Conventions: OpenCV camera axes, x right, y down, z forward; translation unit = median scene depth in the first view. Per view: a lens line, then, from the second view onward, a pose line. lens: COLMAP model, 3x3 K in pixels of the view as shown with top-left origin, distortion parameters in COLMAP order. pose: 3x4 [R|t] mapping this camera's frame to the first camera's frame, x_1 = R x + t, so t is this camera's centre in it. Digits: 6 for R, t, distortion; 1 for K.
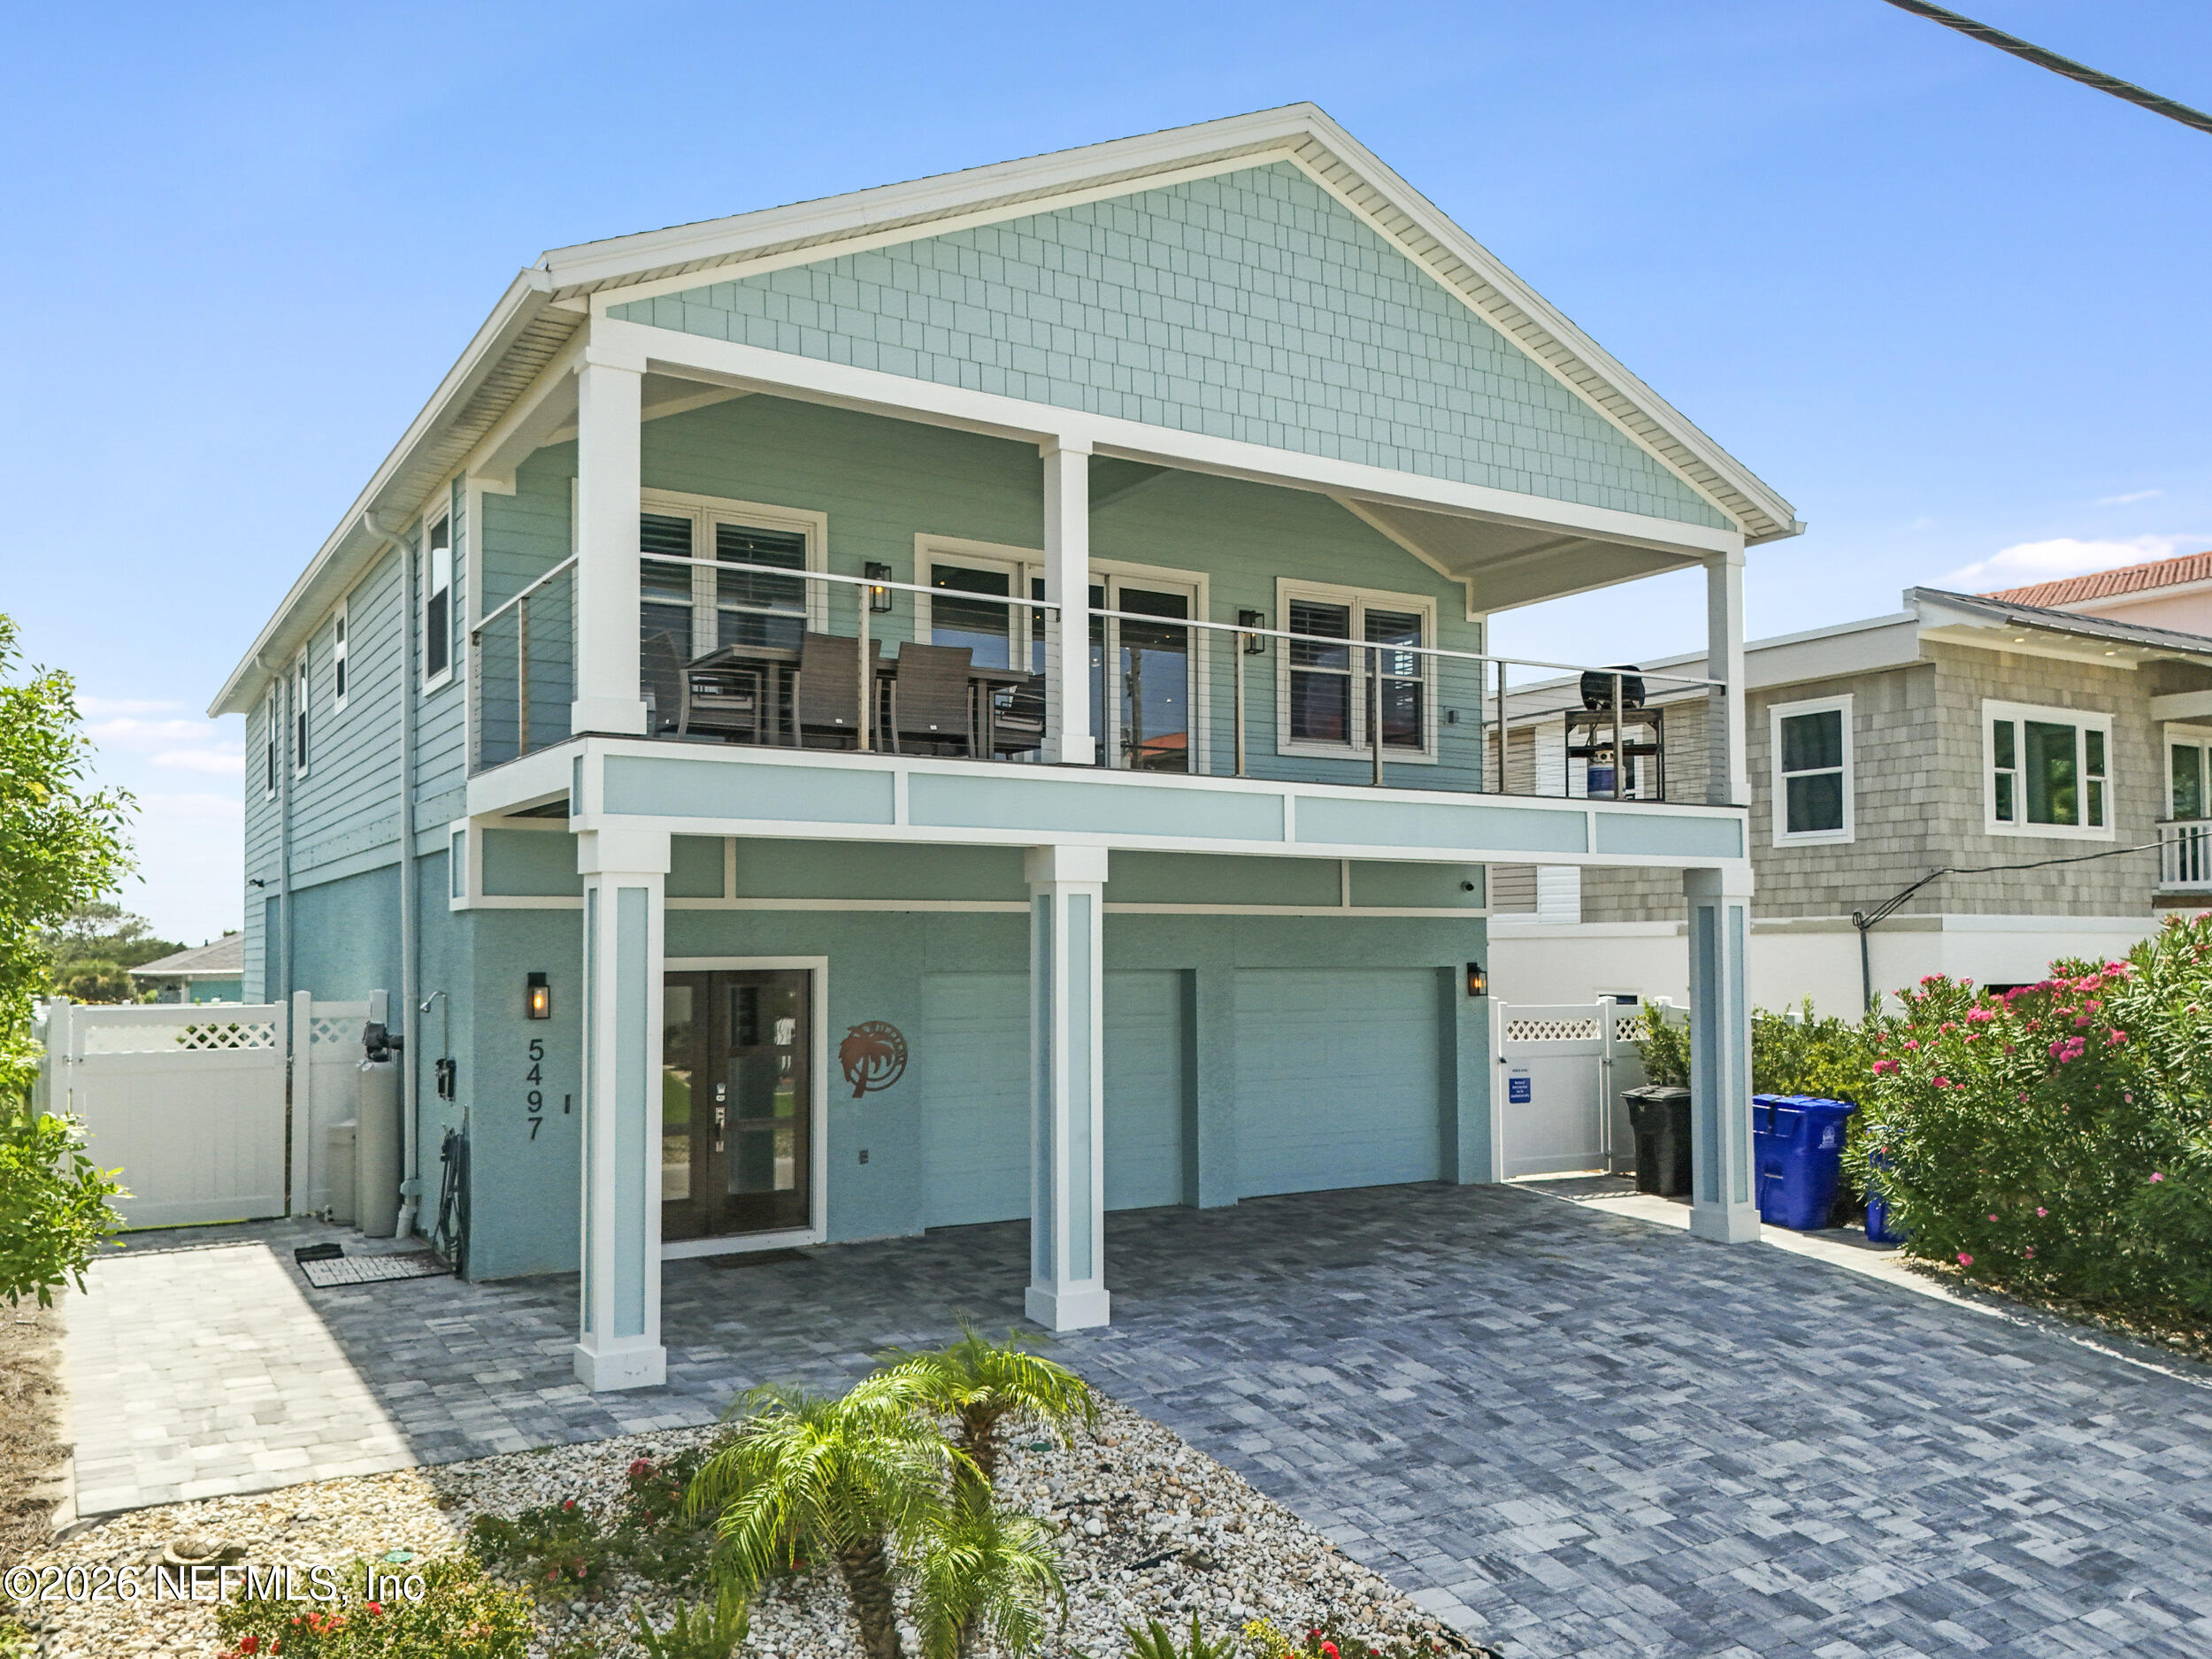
lens RADIAL K [[1726.2, 0, 1105.6], [0, 1726.2, 901.6], [0, 0, 1]] dist [0.037436, -0.001985]
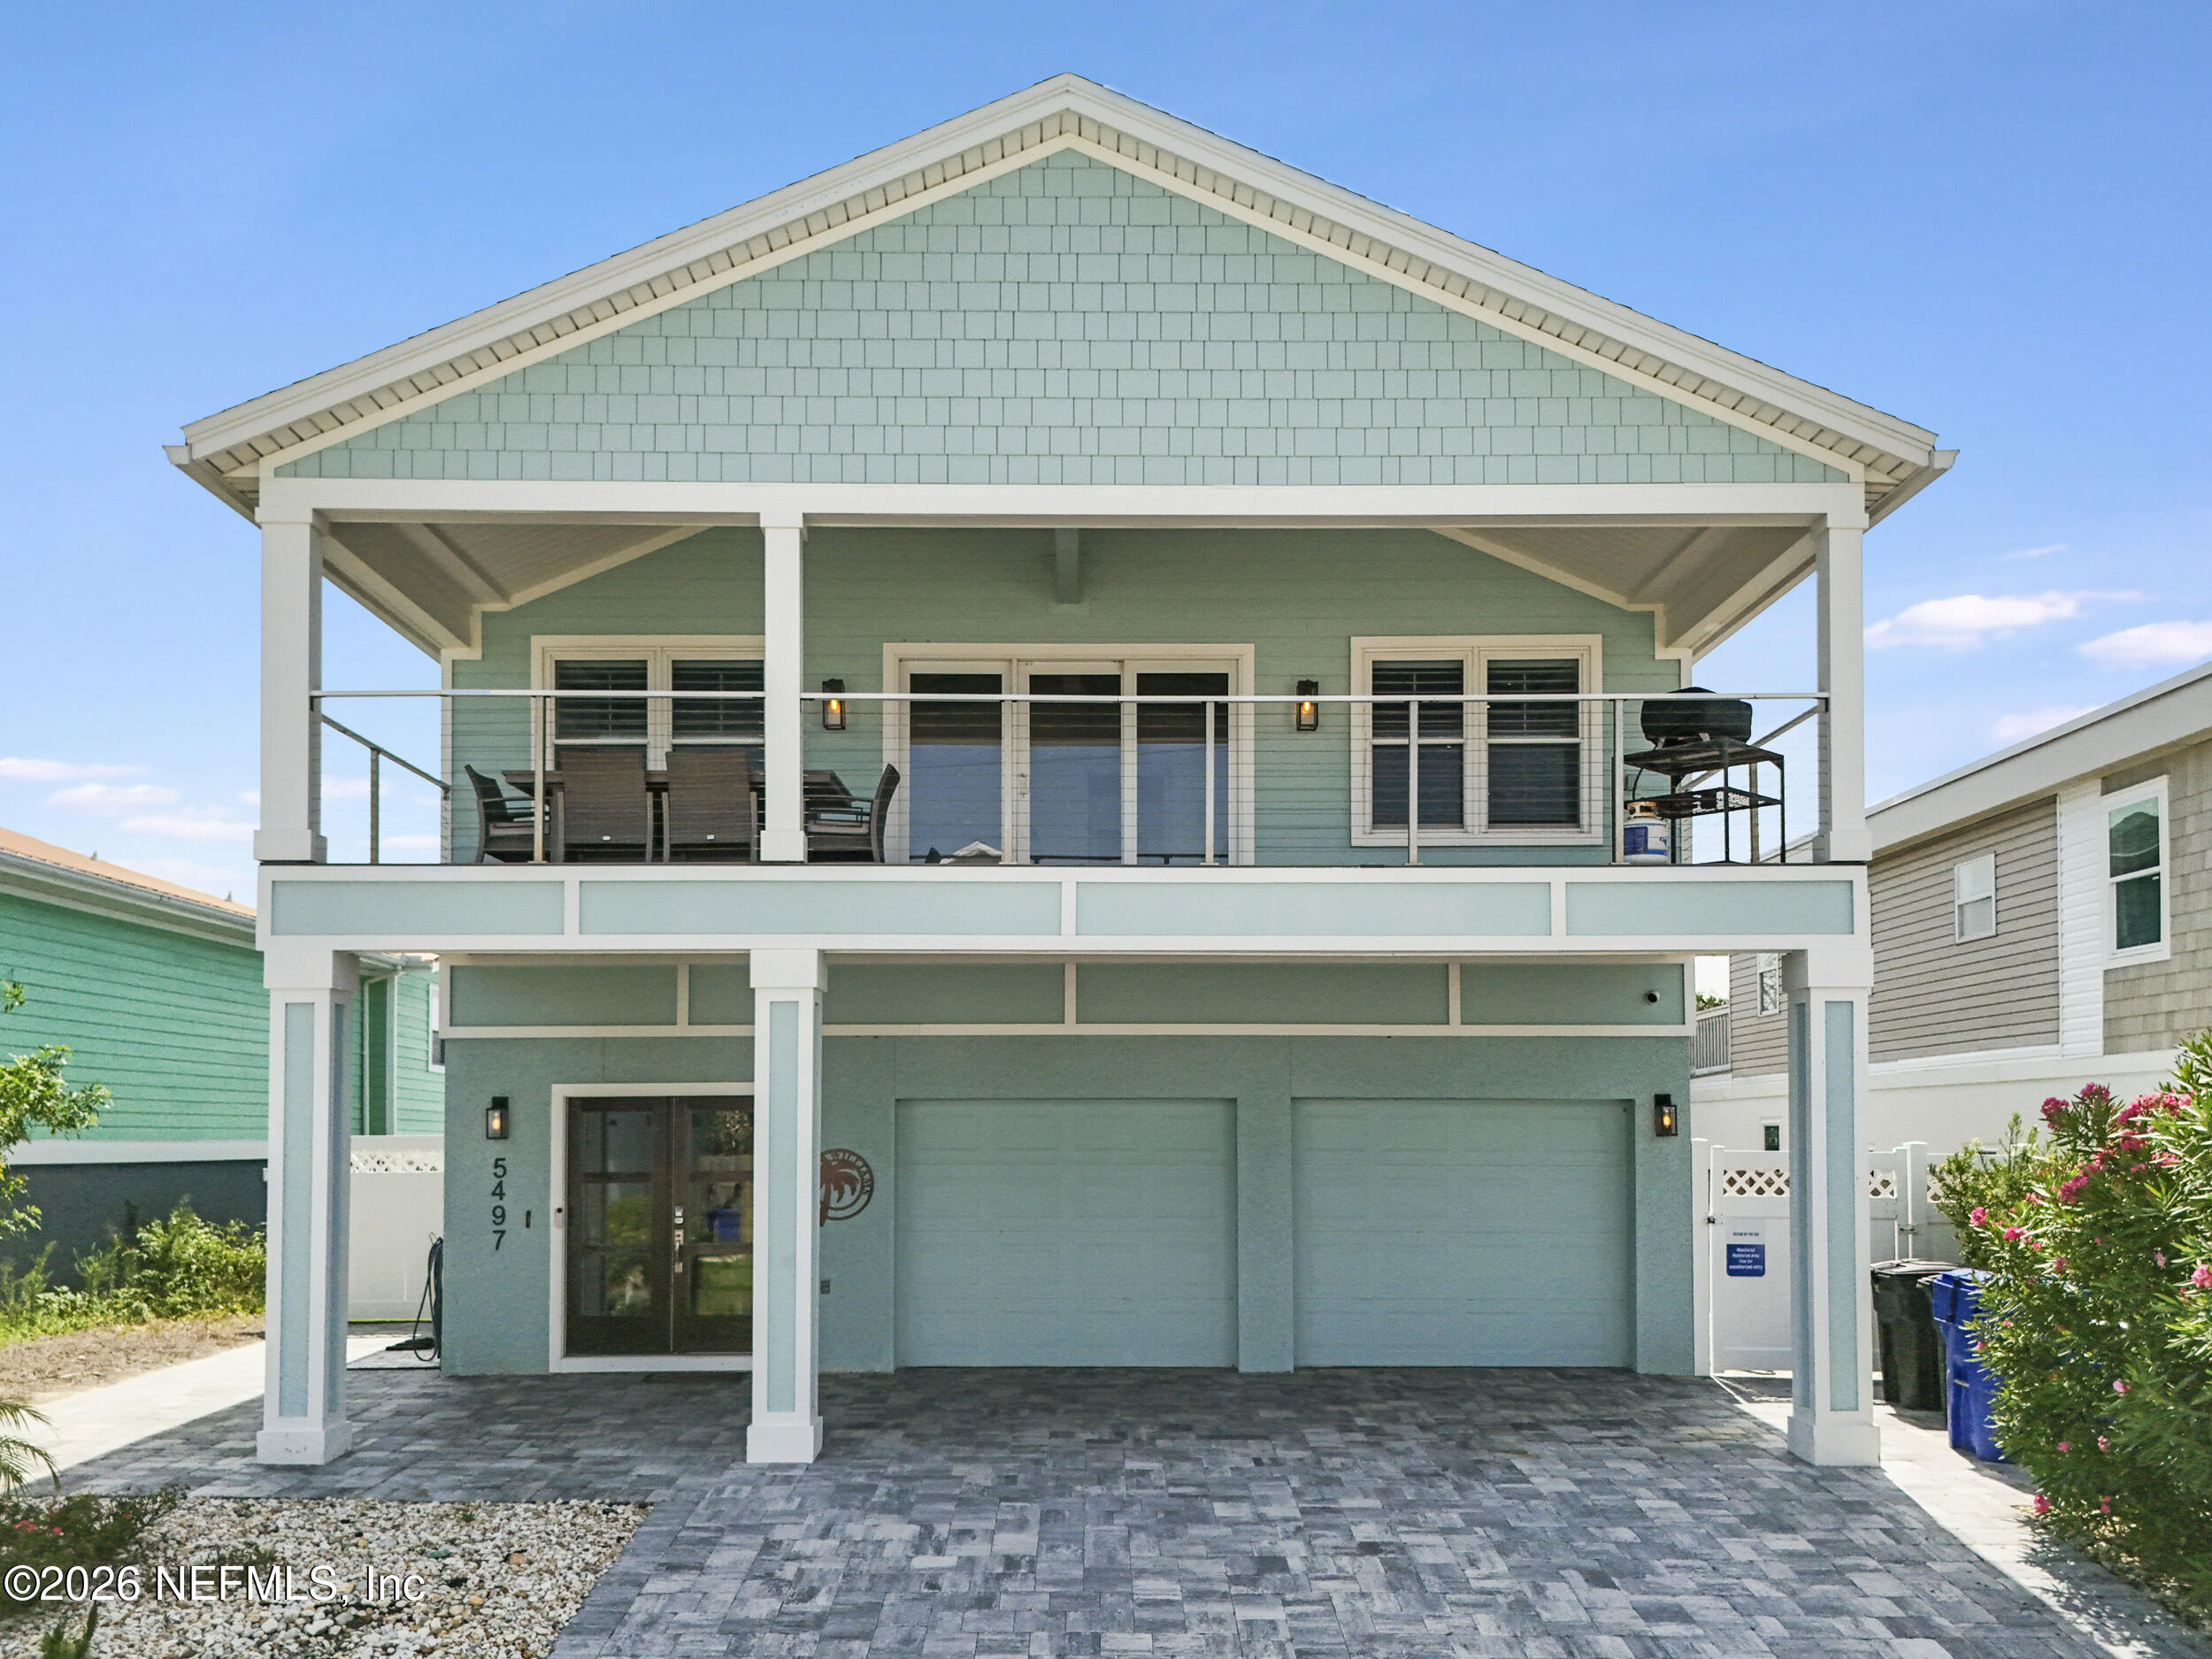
lens RADIAL K [[1827.5, 0, 1105.9], [0, 1827.5, 1096.8], [0, 0, 1]] dist [0.028081, -0.004098]
pose [[0.856441, -0.008459, -0.516176, 0.635189], [0.014071, 0.999877, 0.006960, 0.042049], [0.516054, -0.013224, 0.856454, 0.236751]]
